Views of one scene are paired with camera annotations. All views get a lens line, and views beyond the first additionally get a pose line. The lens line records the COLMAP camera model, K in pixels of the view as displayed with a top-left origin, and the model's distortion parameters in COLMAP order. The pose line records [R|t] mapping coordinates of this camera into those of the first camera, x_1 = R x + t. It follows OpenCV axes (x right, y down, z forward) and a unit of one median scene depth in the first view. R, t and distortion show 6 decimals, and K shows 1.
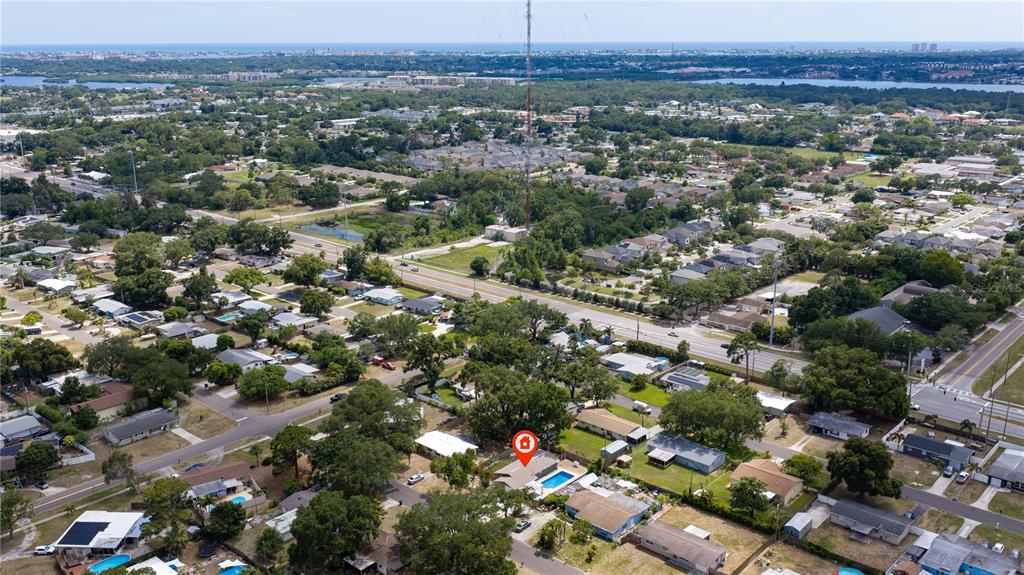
lens RADIAL K [[872.0, 0, 512.0], [0, 872.0, 287.5], [0, 0, 1]] dist [0.004884, -0.010875]
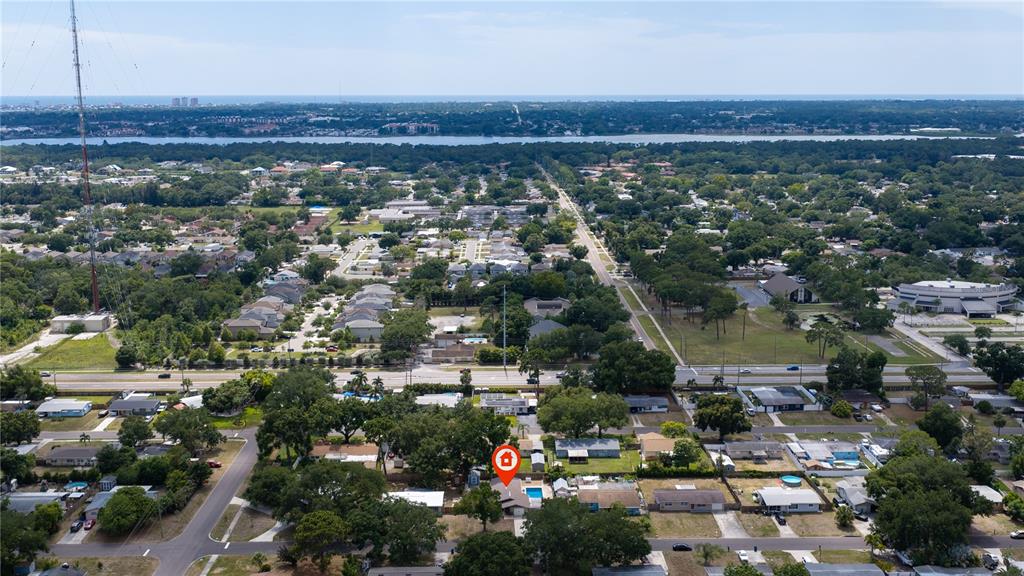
lens RADIAL K [[998.6, 0, 496.0], [0, 998.6, 286.6], [0, 0, 1]] dist [0.022011, -0.011158]
pose [[0.741183, -0.128183, 0.658952, -0.447061], [0.184802, 0.982634, -0.016717, -0.010523], [-0.645365, 0.134166, 0.751999, 0.043376]]
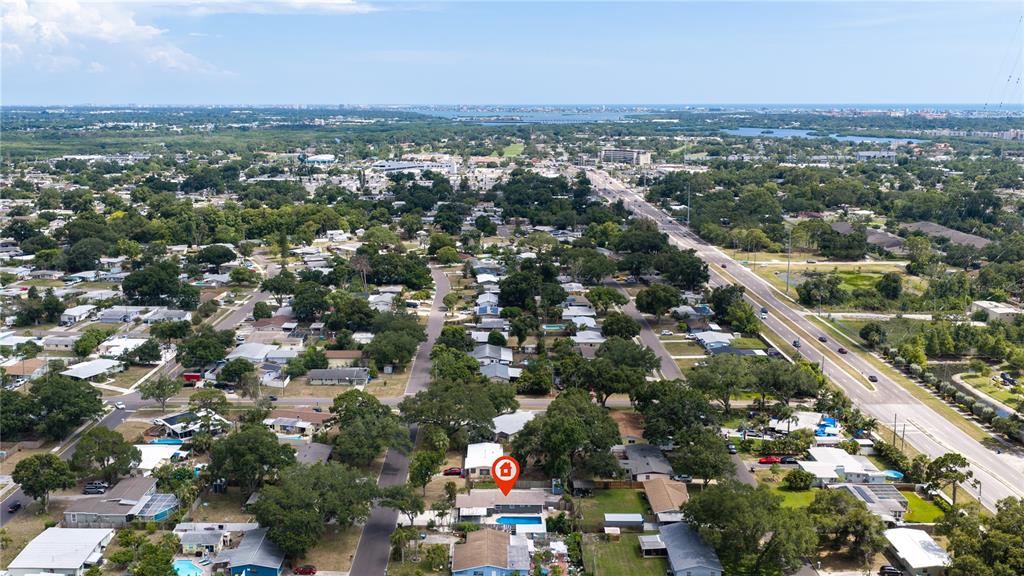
lens RADIAL K [[998.6, 0, 496.0], [0, 998.6, 286.6], [0, 0, 1]] dist [0.022011, -0.011158]
pose [[0.672393, 0.144927, -0.725868, 0.411623], [-0.210827, 0.977523, -0.000122, 0.004158], [0.709535, 0.153114, 0.687834, 0.175611]]
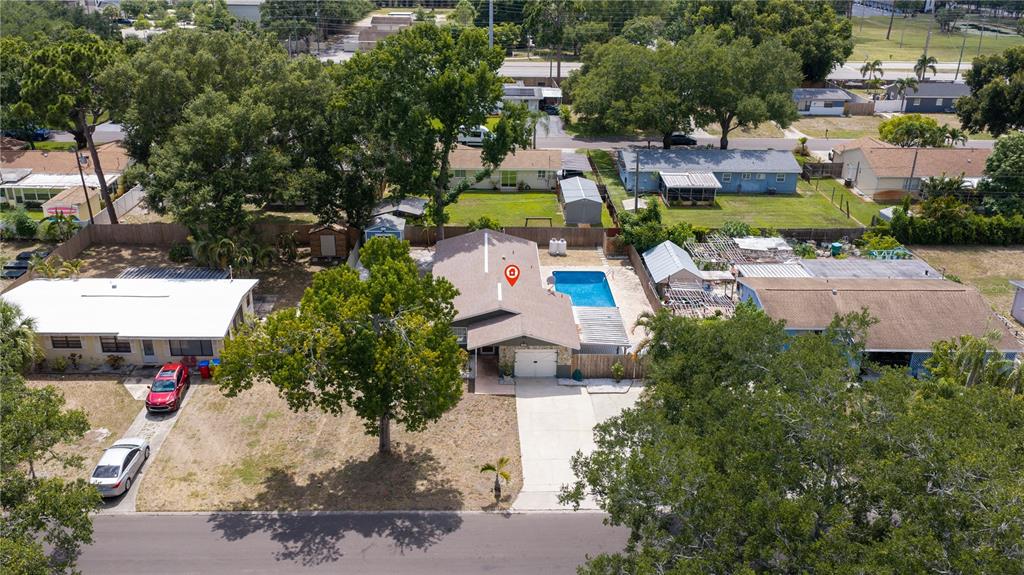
lens RADIAL K [[872.0, 0, 512.0], [0, 872.0, 287.5], [0, 0, 1]] dist [0.004884, -0.010875]
pose [[0.722973, -0.254391, 0.642335, -0.097026], [0.167596, 0.966548, 0.194156, 0.091032], [-0.670239, -0.032717, 0.741423, 0.464200]]
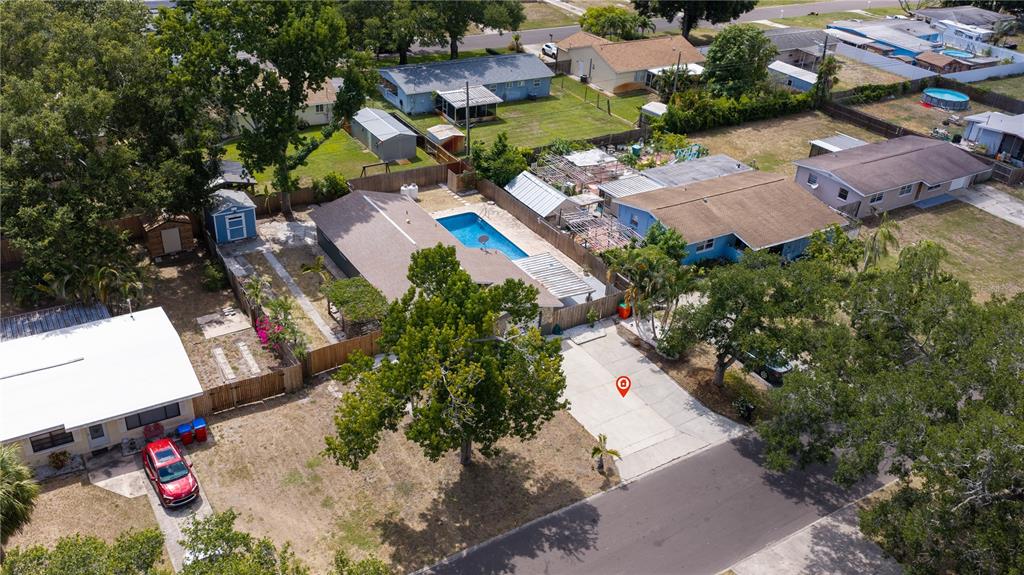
lens RADIAL K [[831.1, 0, 516.5], [0, 831.1, 315.7], [0, 0, 1]] dist [-0.001110, -0.003667]
pose [[0.272194, -0.500964, 0.821551, -0.118758], [0.198388, 0.864662, 0.461522, 0.064823], [-0.941569, 0.037363, 0.334741, 0.523856]]
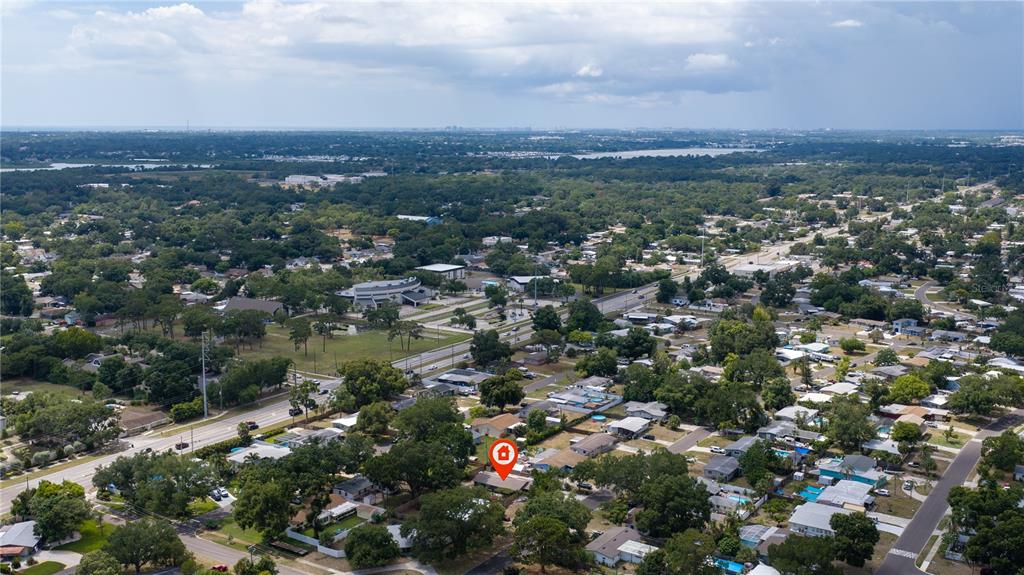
lens RADIAL K [[998.6, 0, 496.0], [0, 998.6, 286.1], [0, 0, 1]] dist [0.022011, -0.011158]
pose [[-0.137743, -0.157060, 0.977936, -0.761074], [0.265574, 0.945337, 0.189230, -0.184314], [-0.954200, 0.285779, -0.088503, 0.628121]]
